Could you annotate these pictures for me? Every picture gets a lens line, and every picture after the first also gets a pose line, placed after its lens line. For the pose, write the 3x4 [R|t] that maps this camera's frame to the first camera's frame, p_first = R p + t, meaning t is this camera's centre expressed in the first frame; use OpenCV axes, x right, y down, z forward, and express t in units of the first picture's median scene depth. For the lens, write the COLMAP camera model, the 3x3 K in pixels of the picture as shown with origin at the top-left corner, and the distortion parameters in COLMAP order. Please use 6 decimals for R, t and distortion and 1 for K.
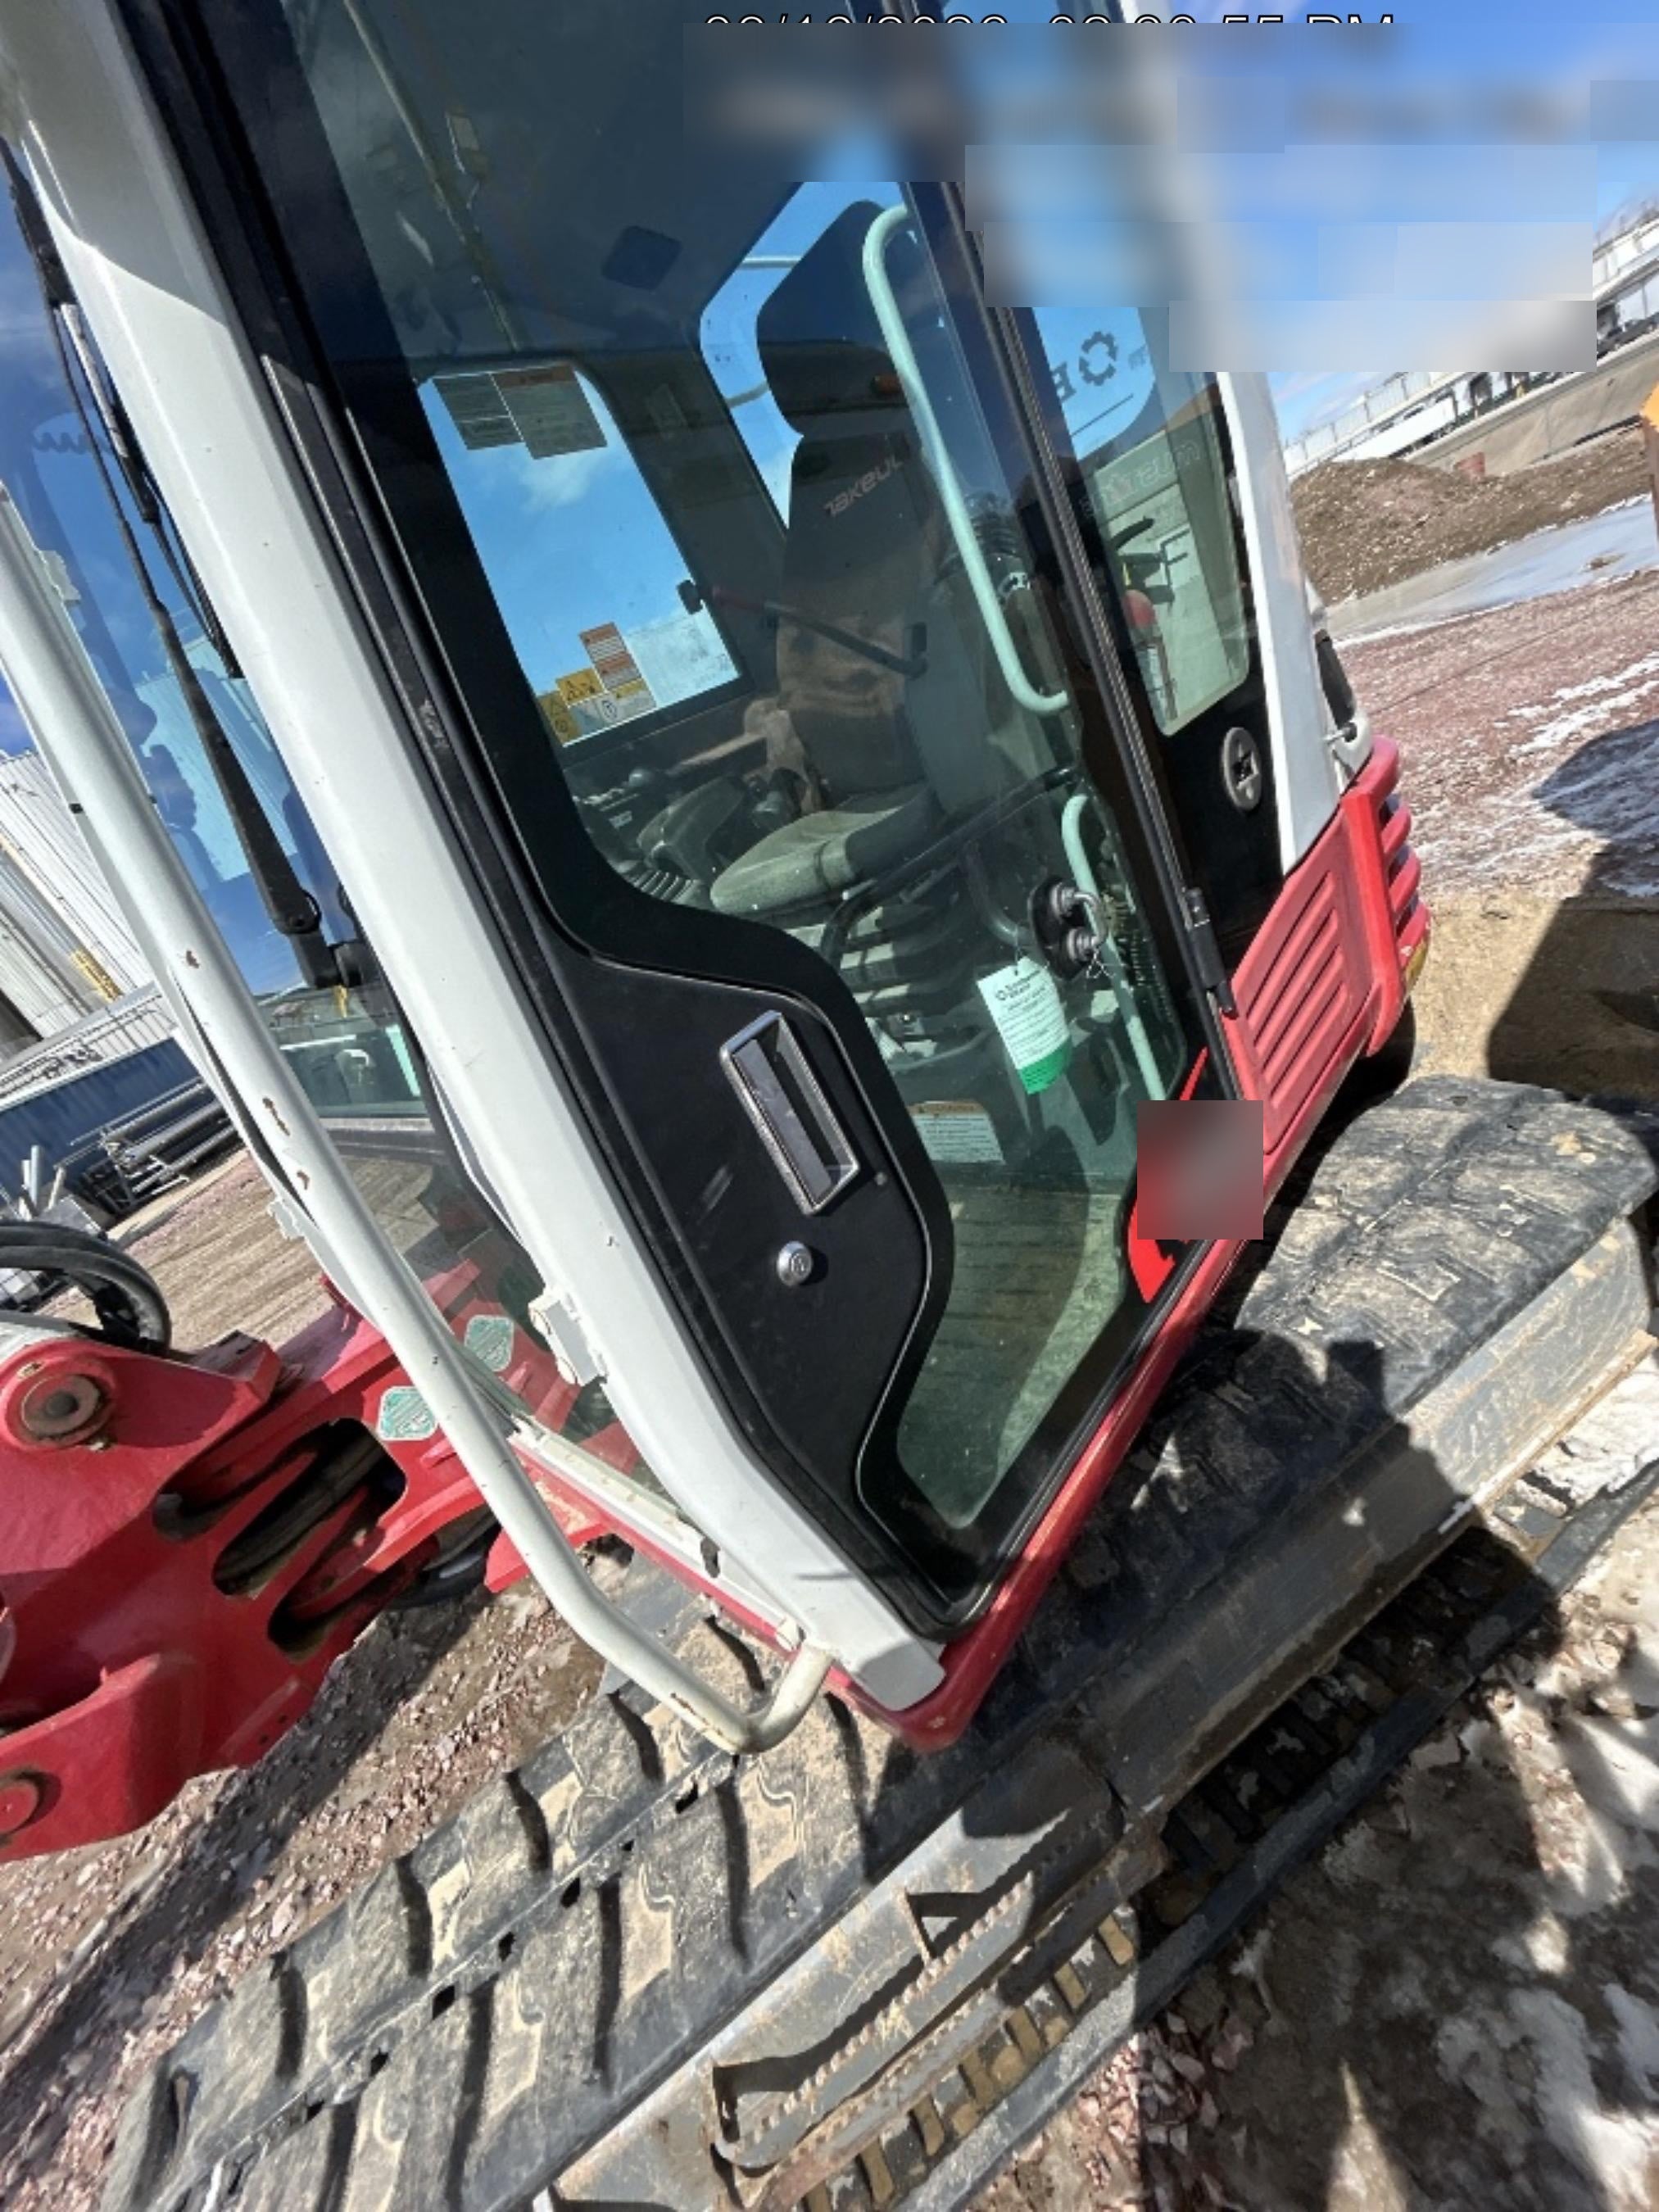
lens RADIAL K [[892.5, 0, 829.9], [0, 892.5, 1101.7], [0, 0, 1]] dist [0.000598, -0.000402]
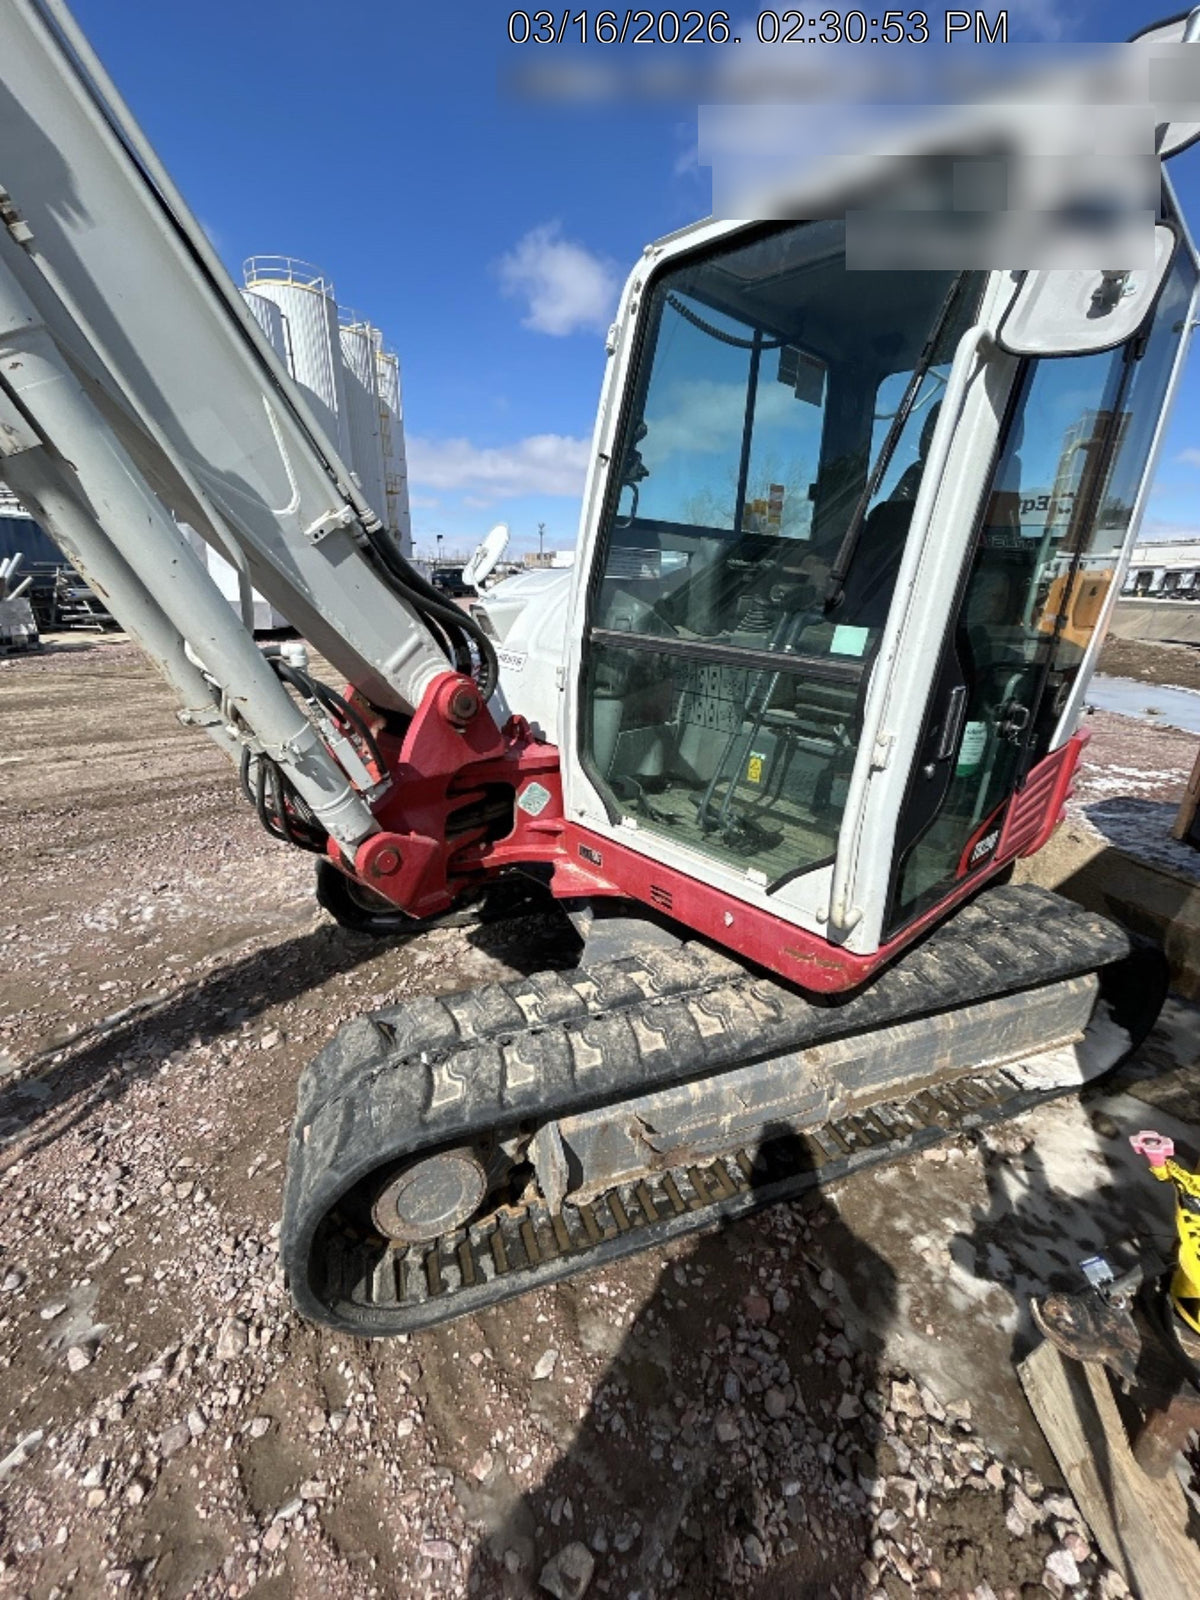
lens RADIAL K [[645.6, 0, 602.0], [0, 645.6, 796.6], [0, 0, 1]] dist [0.000598, -0.000402]
pose [[0.886633, 0.452021, 0.097768, -0.508293], [-0.448161, 0.891961, -0.059646, 0.382324], [-0.114167, 0.009069, 0.993420, -0.401478]]
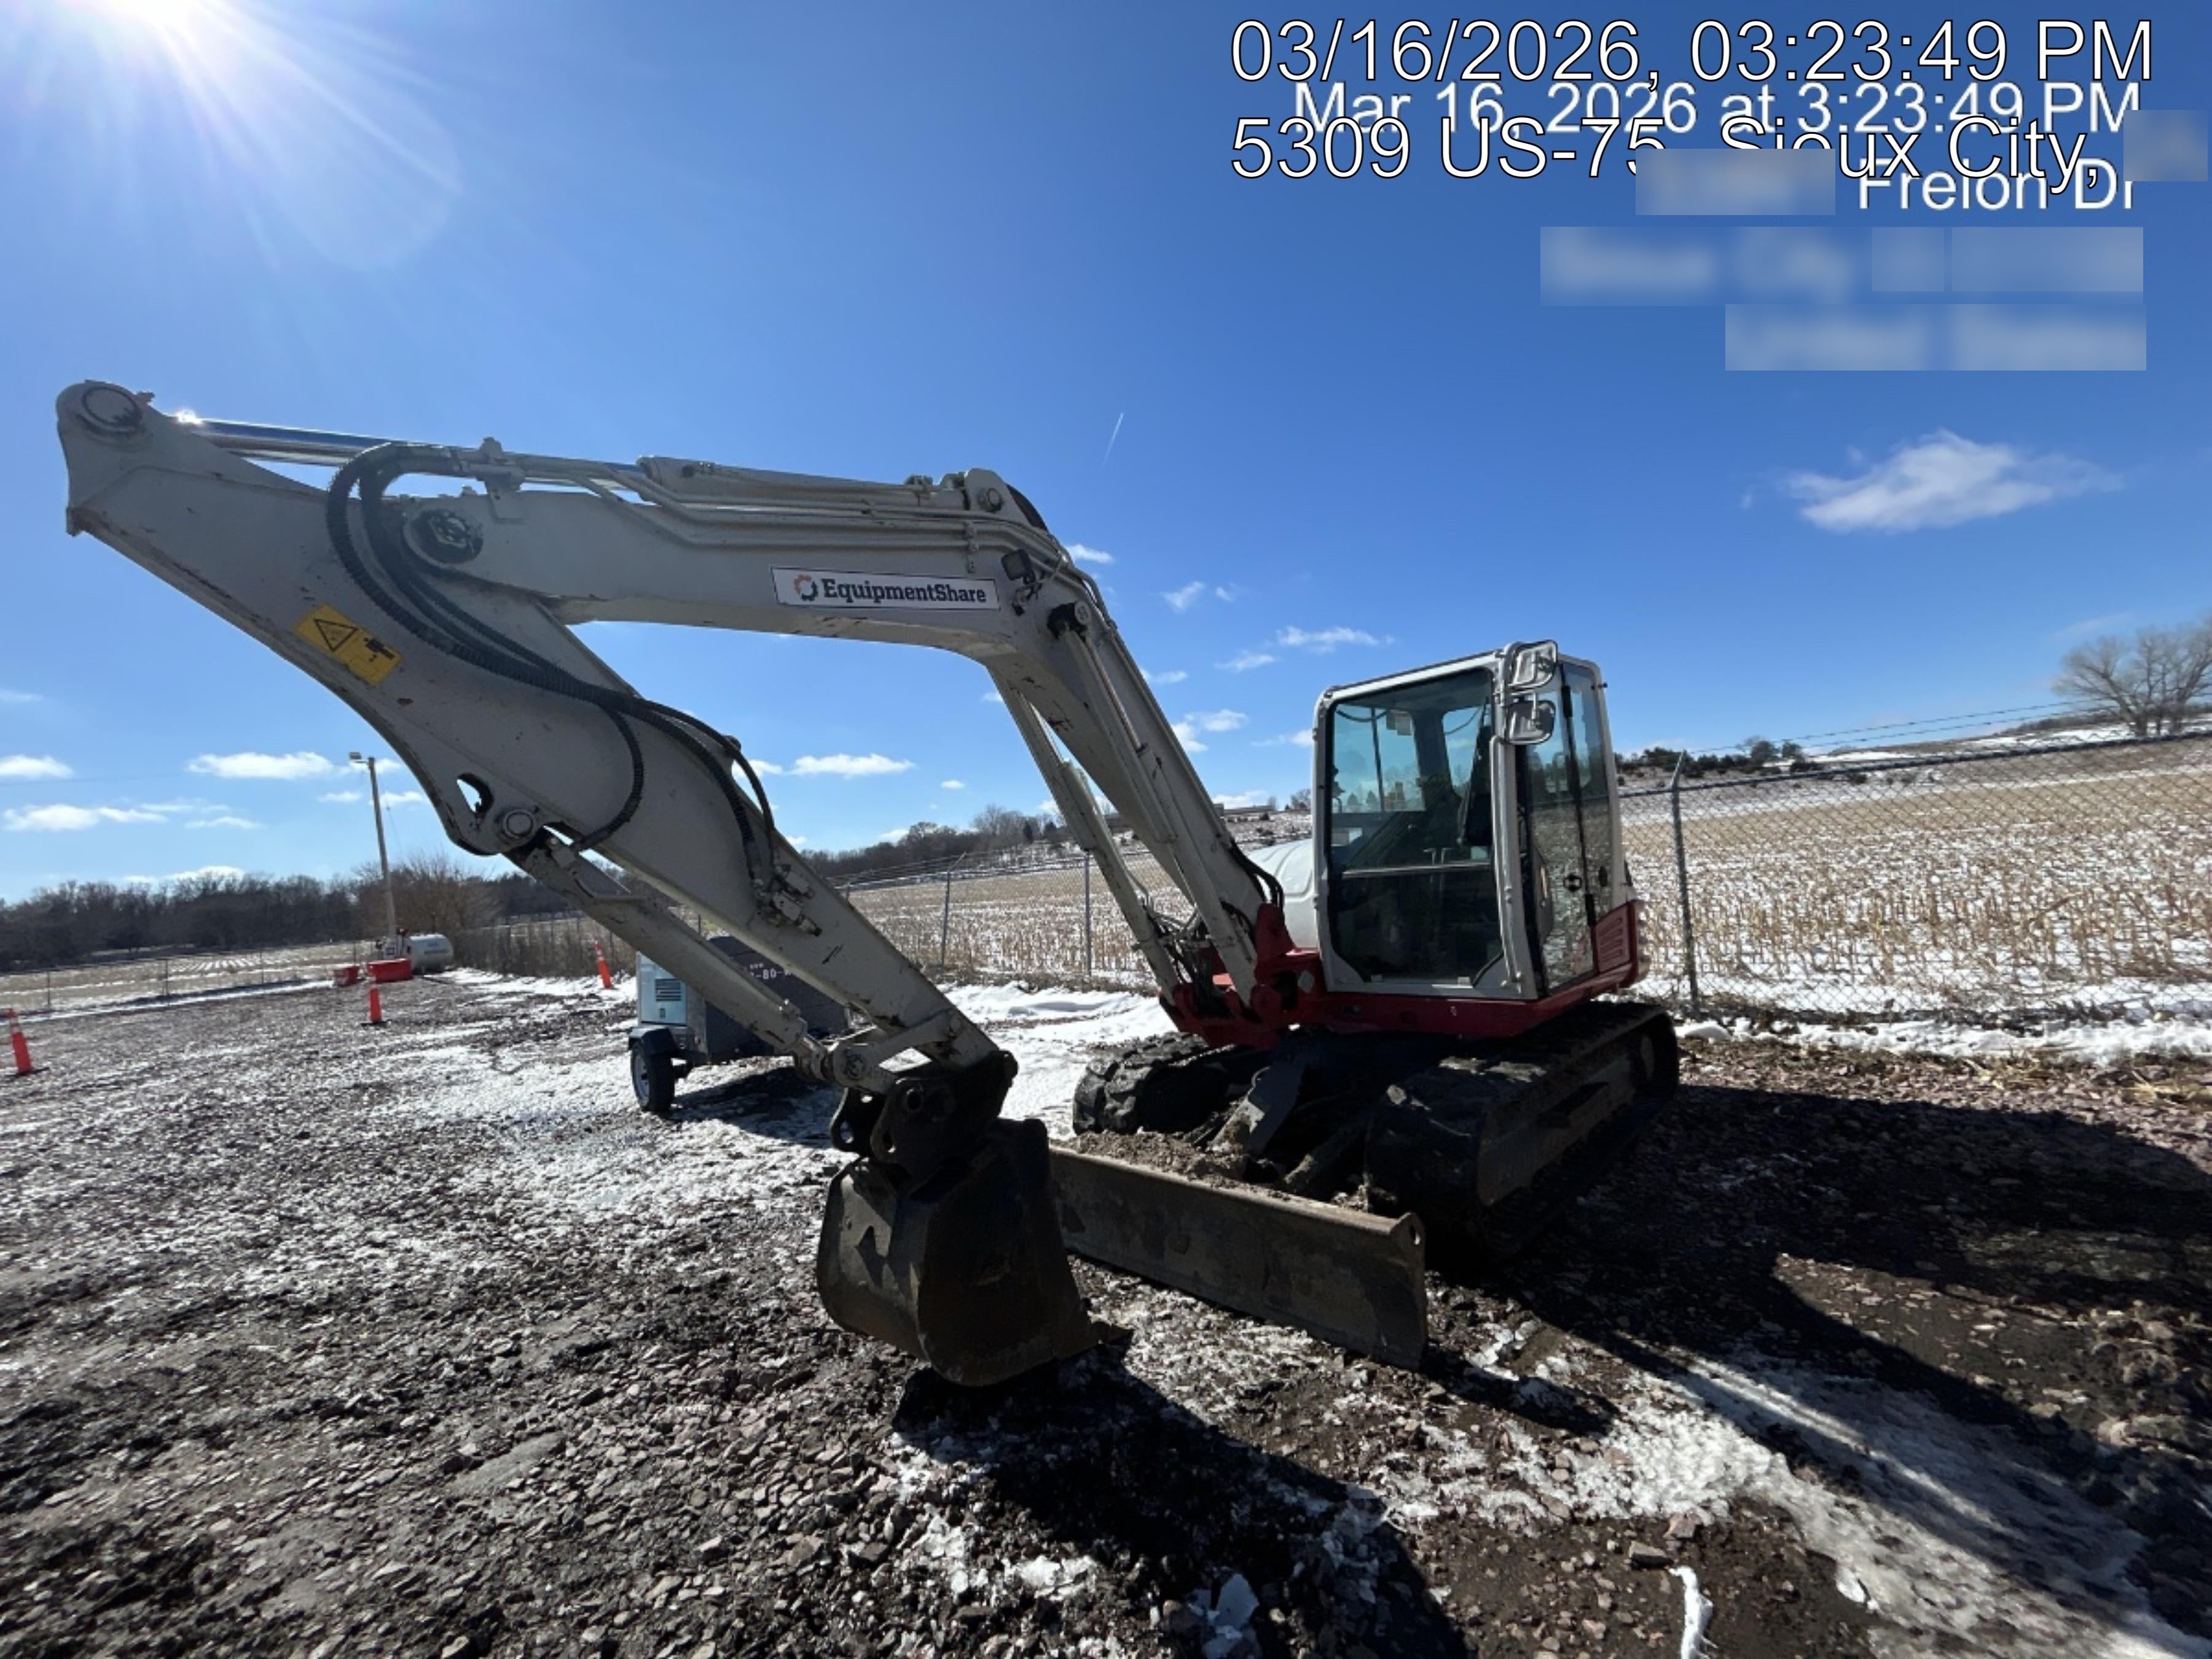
lens RADIAL K [[892.5, 0, 1104.3], [0, 892.5, 818.6], [0, 0, 1]] dist [0.000598, -0.000402]
pose [[0.940576, 0.334204, -0.060206, -1.182184], [-0.329284, 0.854262, -0.402254, 1.393469], [-0.083003, 0.398175, 0.913546, -2.039229]]
